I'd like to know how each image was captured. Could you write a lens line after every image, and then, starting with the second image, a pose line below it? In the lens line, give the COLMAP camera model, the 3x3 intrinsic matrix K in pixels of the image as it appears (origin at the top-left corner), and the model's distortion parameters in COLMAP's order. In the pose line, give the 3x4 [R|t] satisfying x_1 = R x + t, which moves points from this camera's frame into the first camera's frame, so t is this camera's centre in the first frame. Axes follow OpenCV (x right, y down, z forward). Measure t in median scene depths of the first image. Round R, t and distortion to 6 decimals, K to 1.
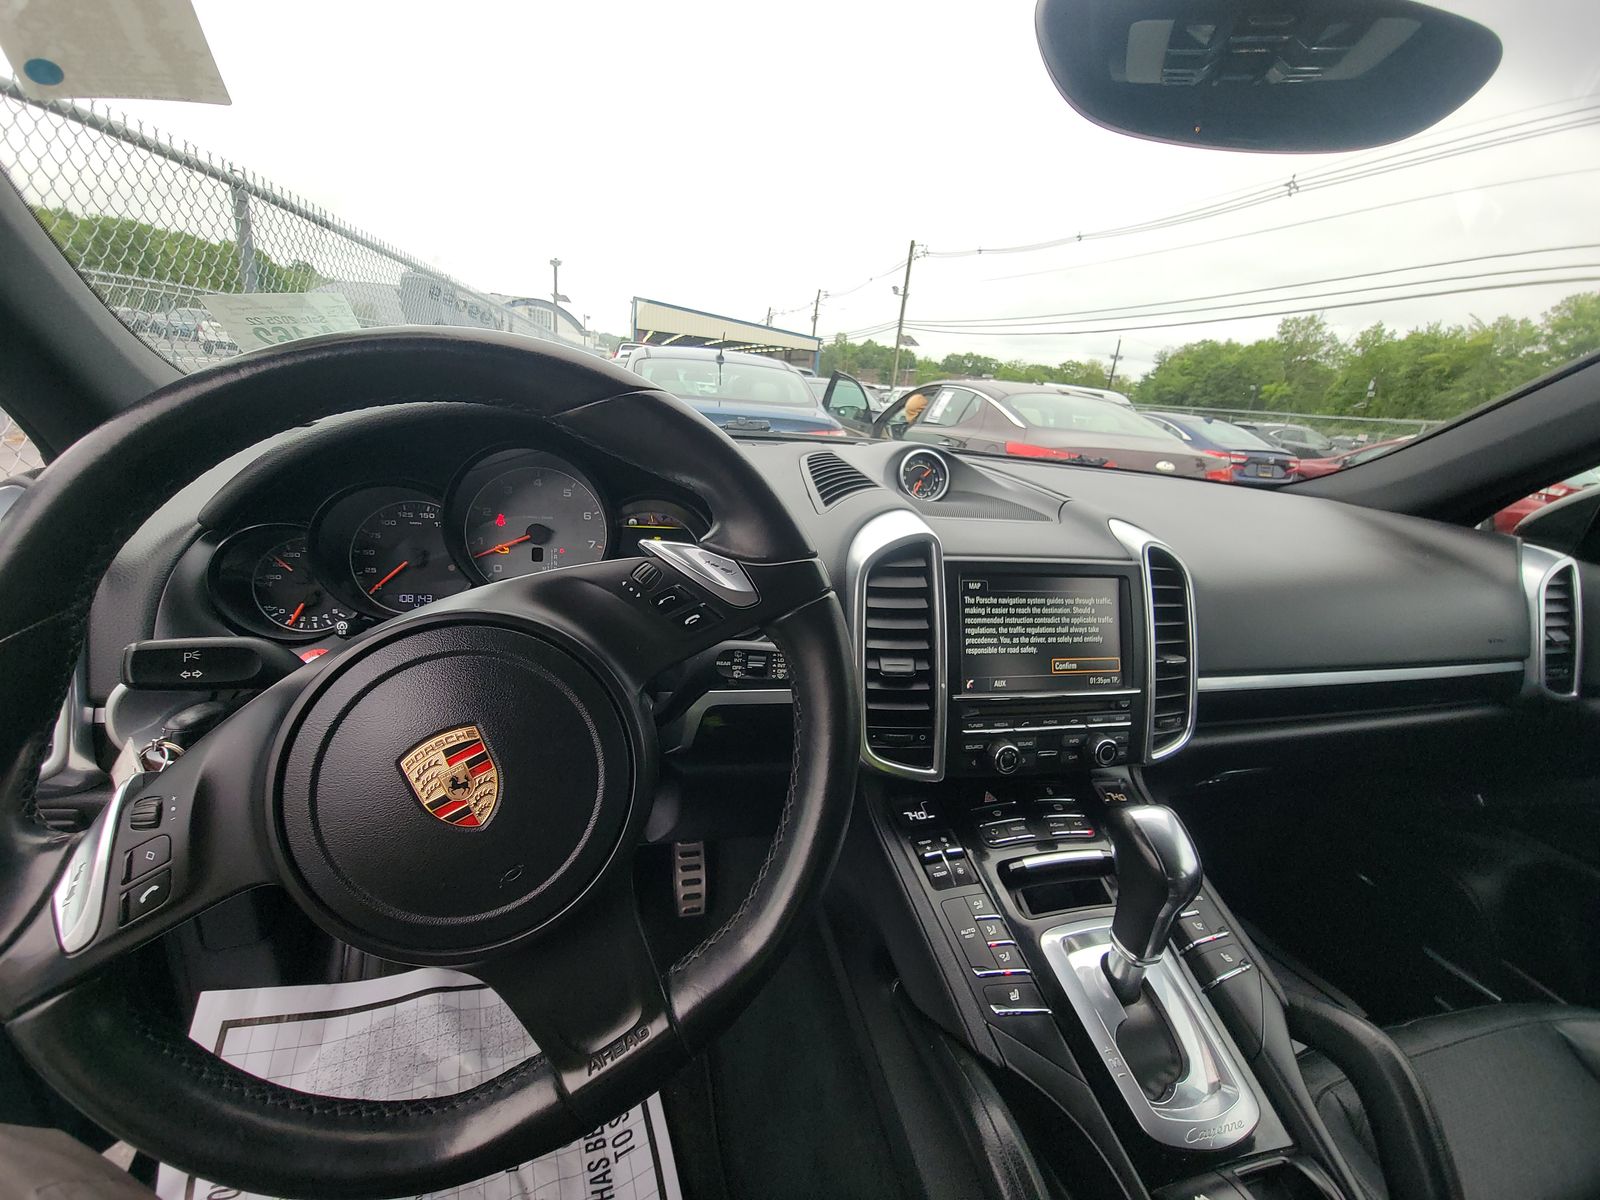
lens RADIAL K [[652.2, 0, 798.5], [0, 652.2, 596.6], [0, 0, 1]] dist [0.004957, -0.003941]
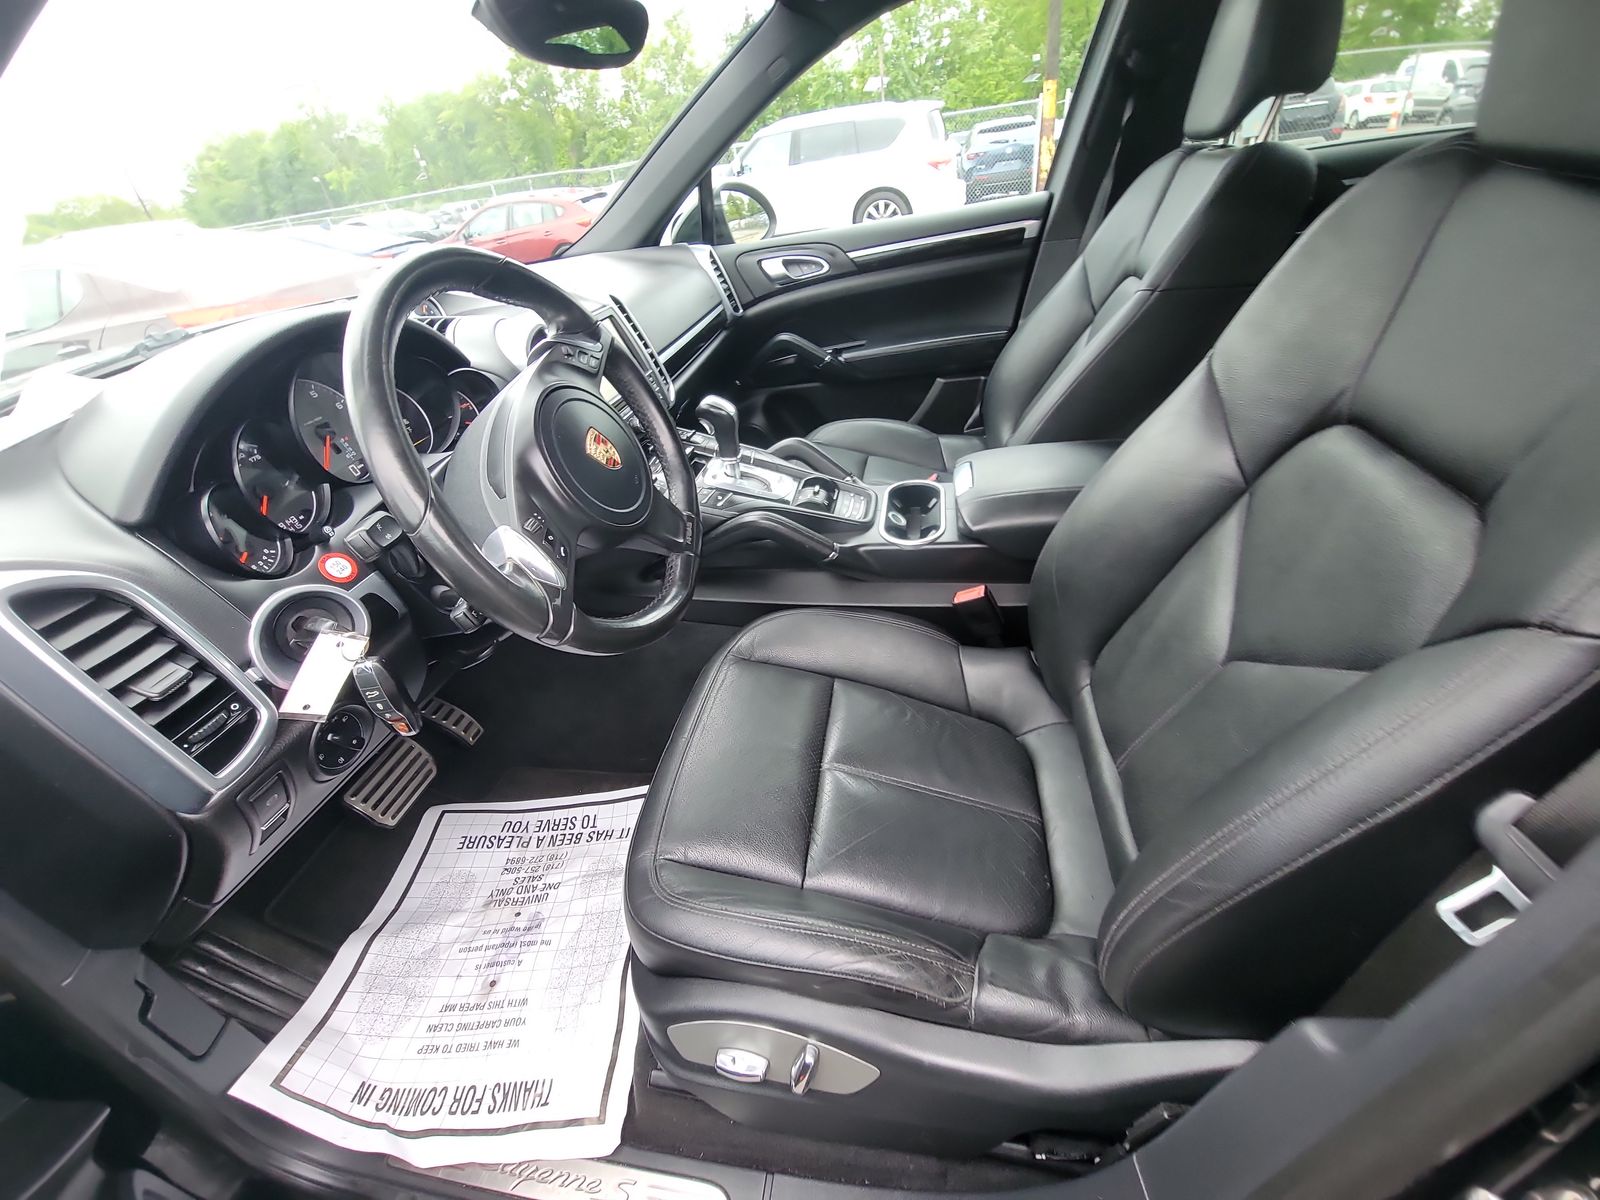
lens RADIAL K [[652.2, 0, 801.5], [0, 652.2, 599.1], [0, 0, 1]] dist [0.004957, -0.003941]
pose [[0.395676, -0.624192, 0.673665, -1.046279], [0.430194, 0.774046, 0.464528, -0.037728], [-0.811402, 0.106004, 0.574795, -0.395894]]
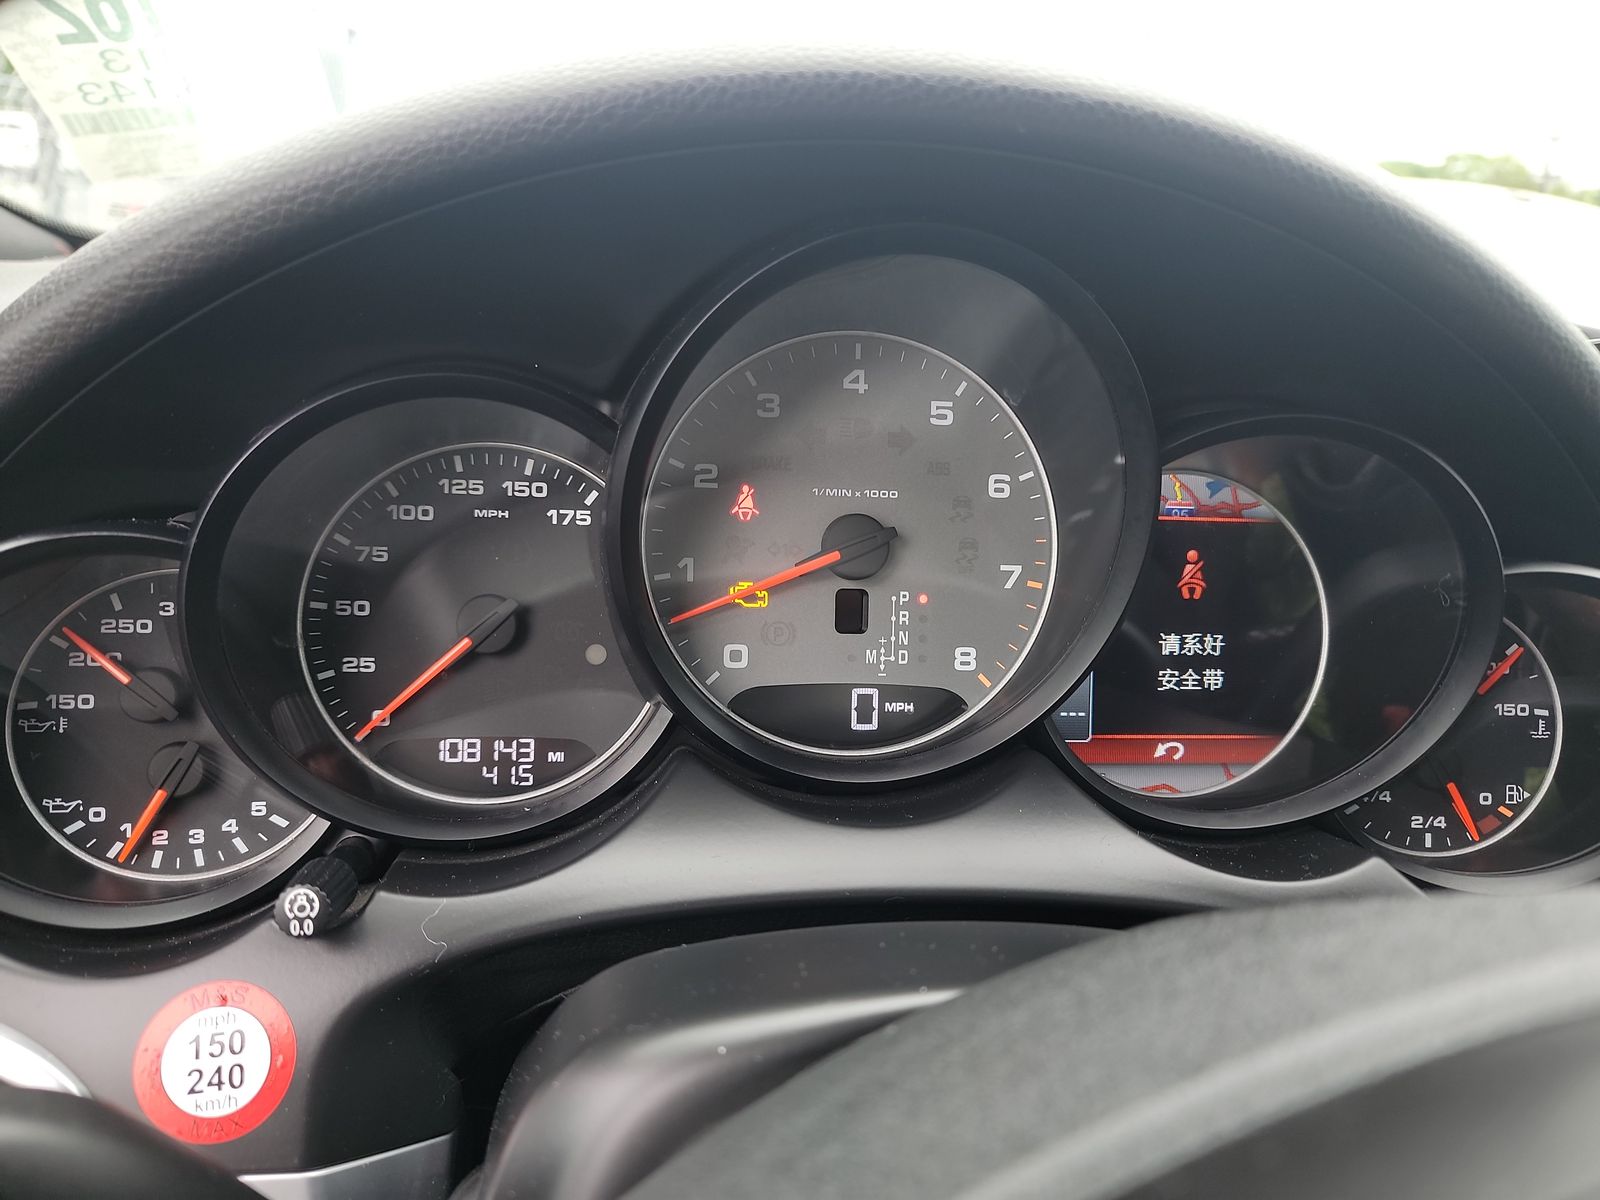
lens RADIAL K [[1151.6, 0, 809.7], [0, 1151.6, 606.7], [0, 0, 1]] dist [0.017439, -0.008310]
pose [[0.993889, 0.011705, -0.109762, -0.352687], [-0.009675, 0.999772, 0.019013, -0.075629], [0.109959, -0.017835, 0.993776, 0.439761]]
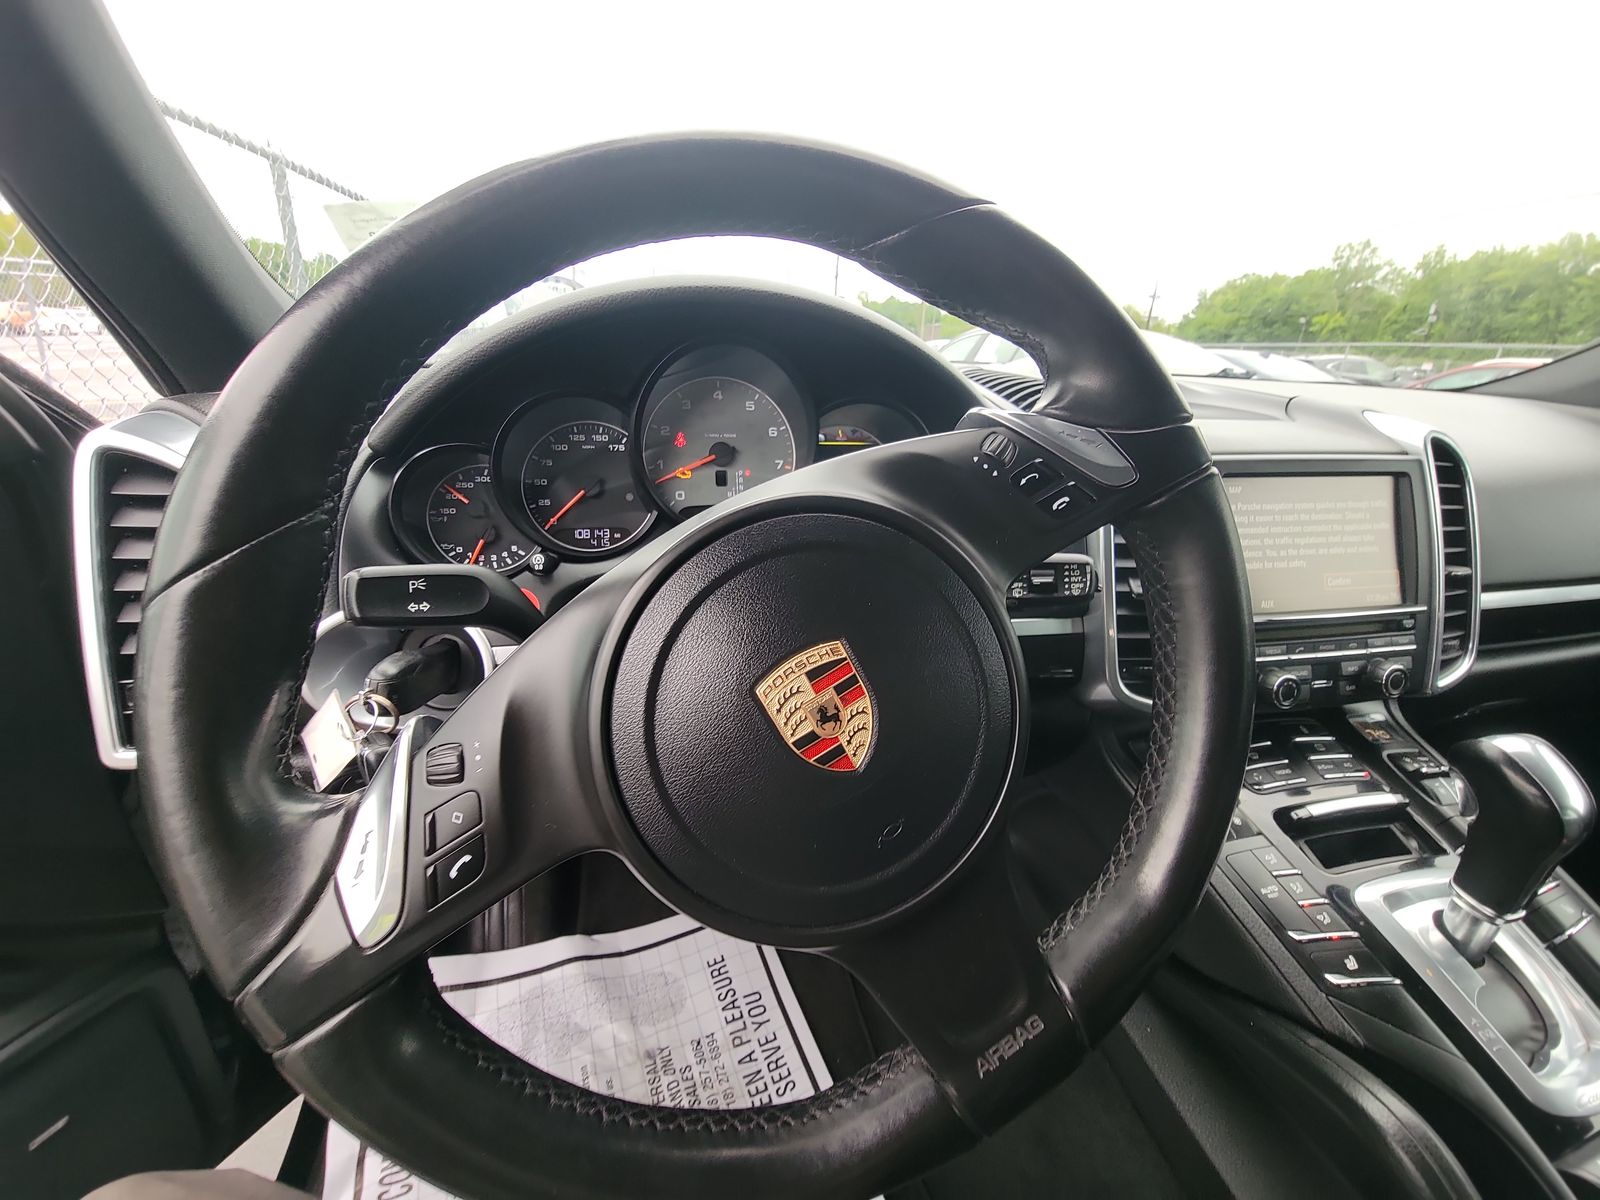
lens RADIAL K [[652.2, 0, 798.2], [0, 652.2, 596.9], [0, 0, 1]] dist [0.004957, -0.003941]
pose [[0.997844, -0.042083, -0.050370, -0.255409], [0.044554, 0.997806, 0.048976, 0.054699], [0.048198, -0.051115, 0.997529, 0.123103]]
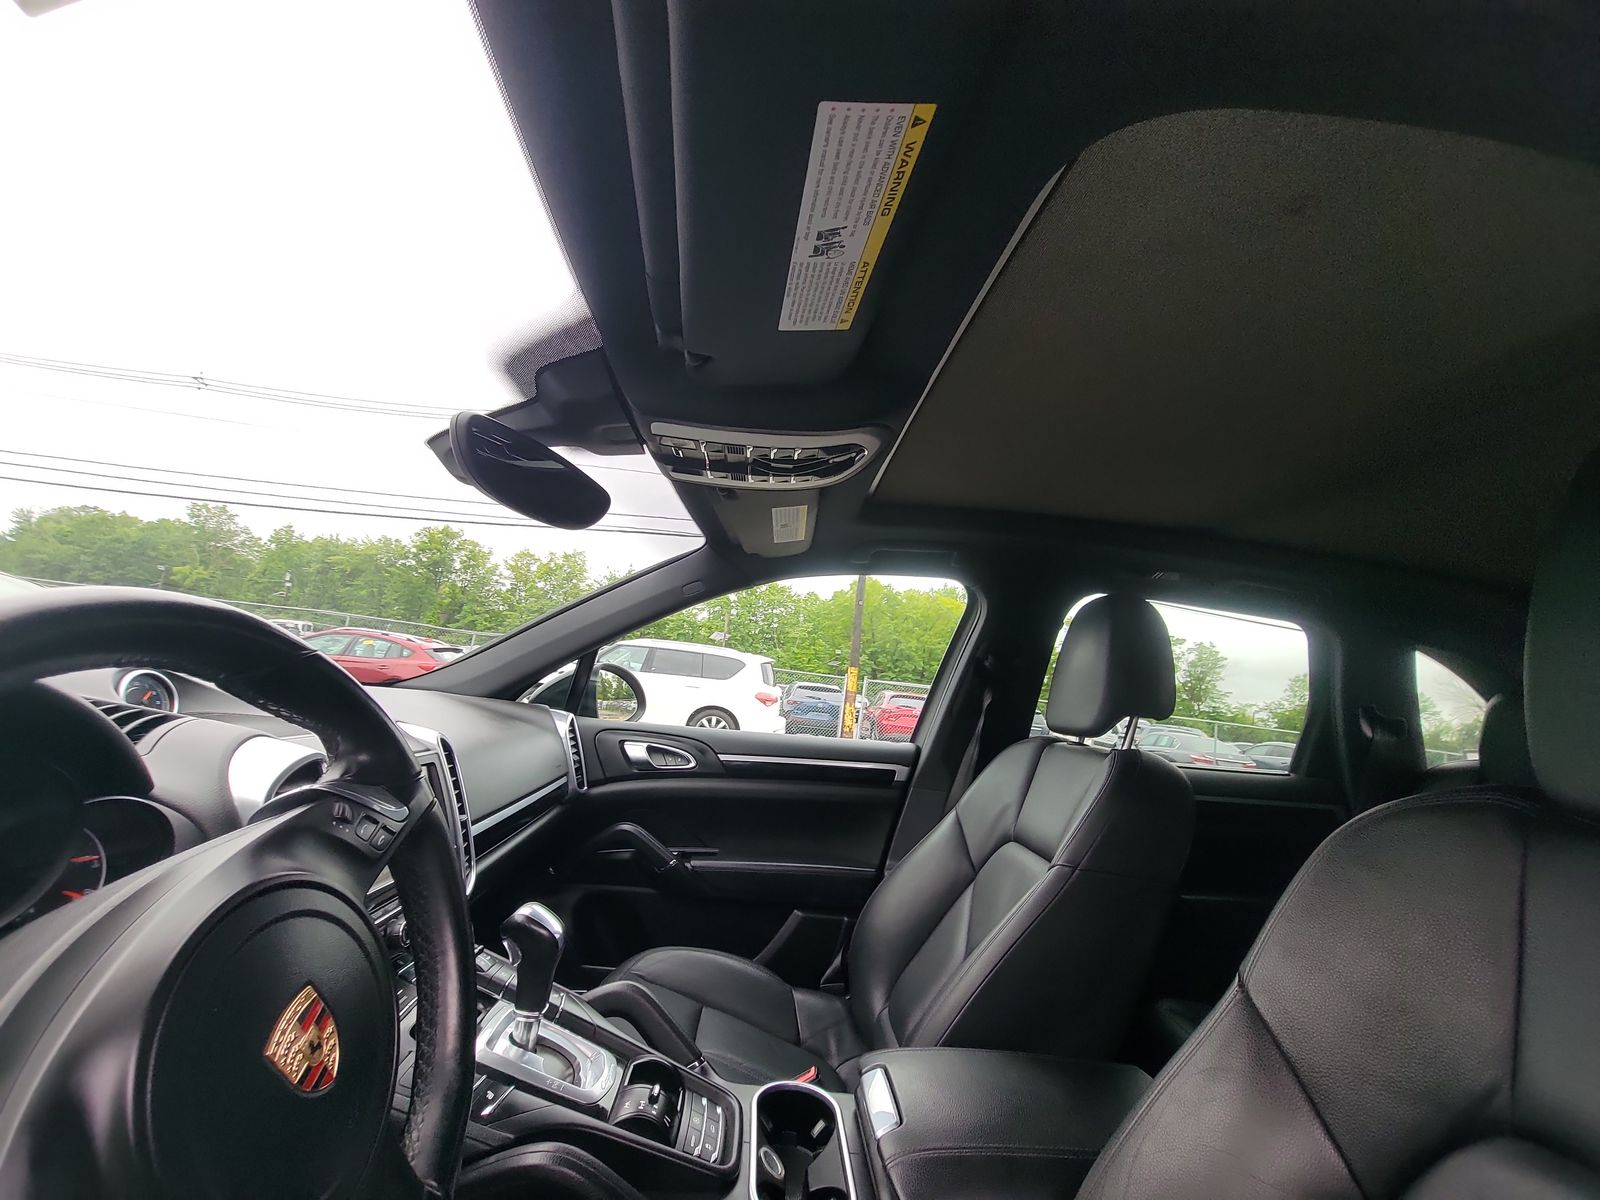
lens RADIAL K [[652.2, 0, 798.5], [0, 652.2, 596.8], [0, 0, 1]] dist [0.004957, -0.003941]
pose [[0.202286, 0.068654, 0.976917, -0.703640], [0.204153, 0.972668, -0.110628, -0.064154], [-0.957811, 0.221819, 0.182742, -0.029686]]
